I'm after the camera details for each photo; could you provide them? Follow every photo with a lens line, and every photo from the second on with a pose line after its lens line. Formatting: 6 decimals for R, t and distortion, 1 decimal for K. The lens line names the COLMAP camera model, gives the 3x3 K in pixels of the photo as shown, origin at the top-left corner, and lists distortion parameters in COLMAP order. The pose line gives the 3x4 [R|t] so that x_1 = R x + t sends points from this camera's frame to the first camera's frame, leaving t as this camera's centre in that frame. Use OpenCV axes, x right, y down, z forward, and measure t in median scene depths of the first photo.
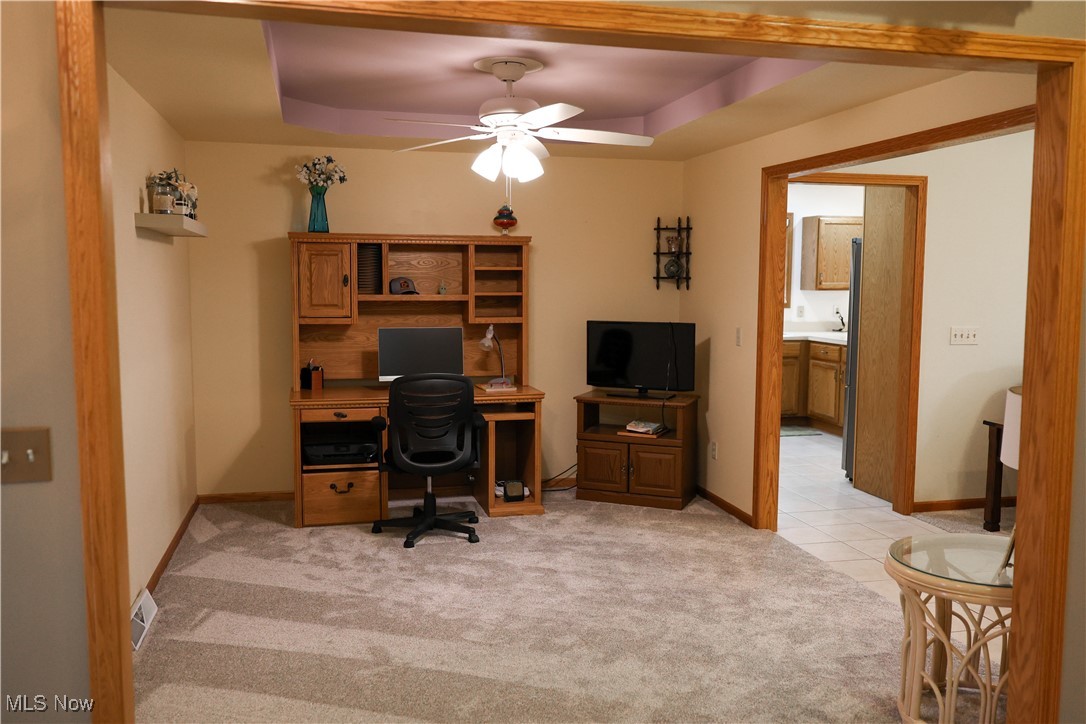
lens RADIAL K [[863.4, 0, 543.0], [0, 863.4, 362.0], [0, 0, 1]] dist [-0.004611, 0.004640]
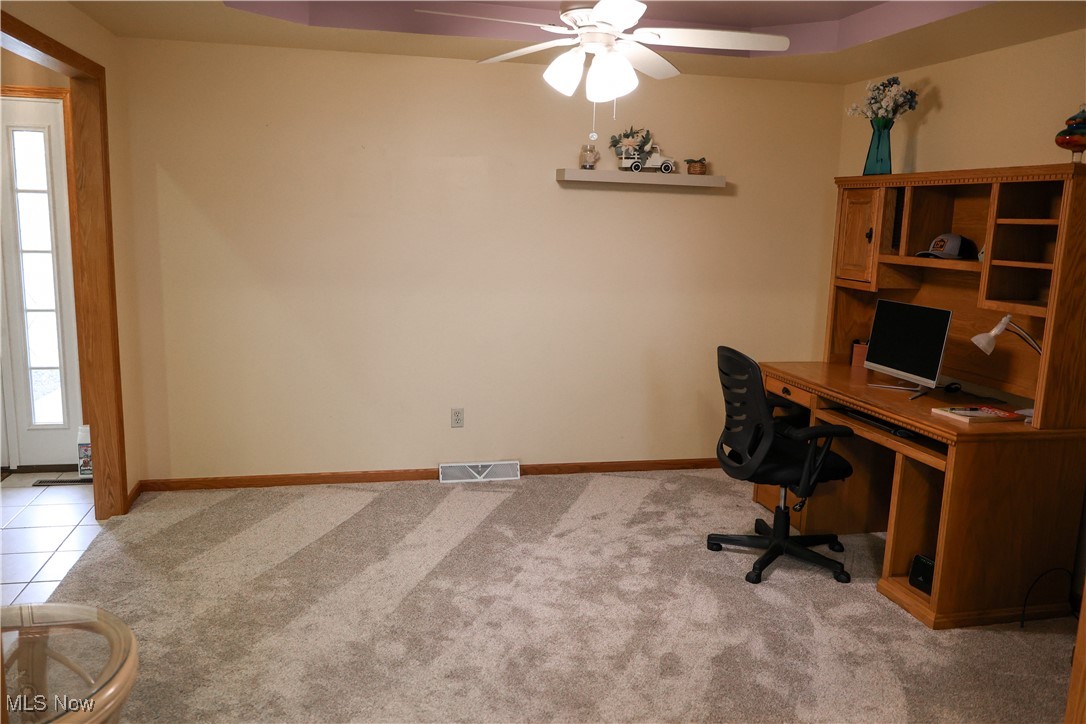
lens RADIAL K [[863.4, 0, 543.0], [0, 863.4, 362.0], [0, 0, 1]] dist [-0.004611, 0.004640]
pose [[-0.003013, 0.168131, -0.985760, 0.621409], [-0.115115, 0.979153, 0.167356, -0.084807], [0.993348, 0.113980, 0.016404, 0.759289]]
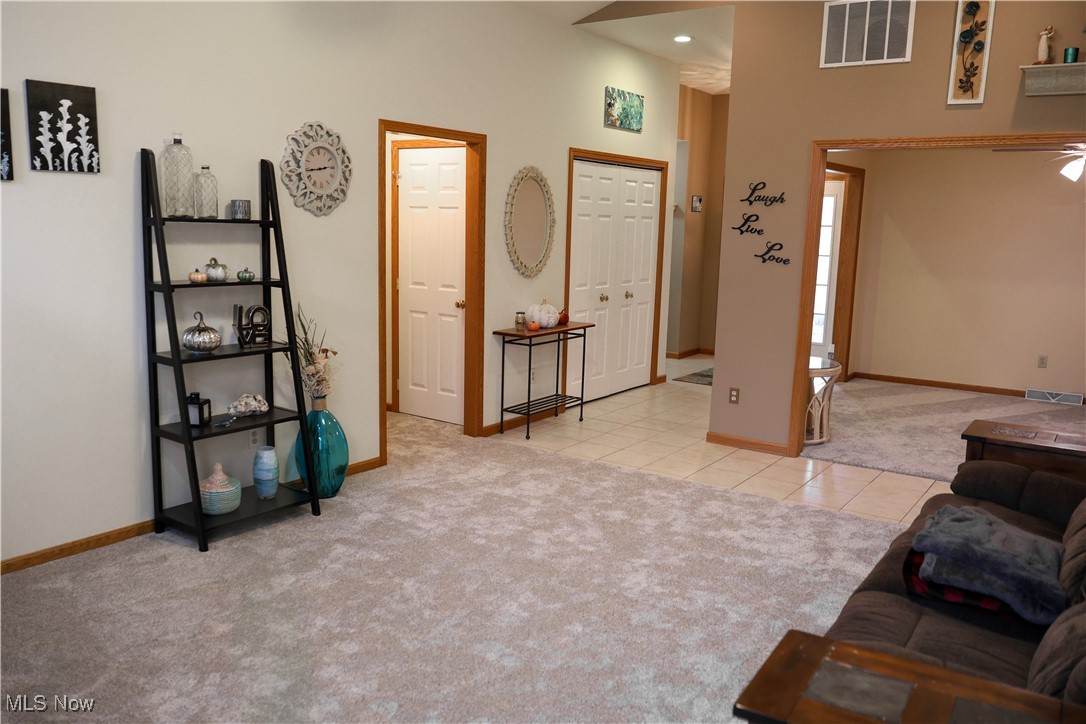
lens RADIAL K [[863.4, 0, 543.0], [0, 863.4, 362.0], [0, 0, 1]] dist [-0.004611, 0.004640]
pose [[-0.736016, 0.092646, -0.670595, 1.350574], [-0.084454, 0.970286, 0.226743, -0.128553], [0.671676, 0.223521, -0.706322, 1.152988]]
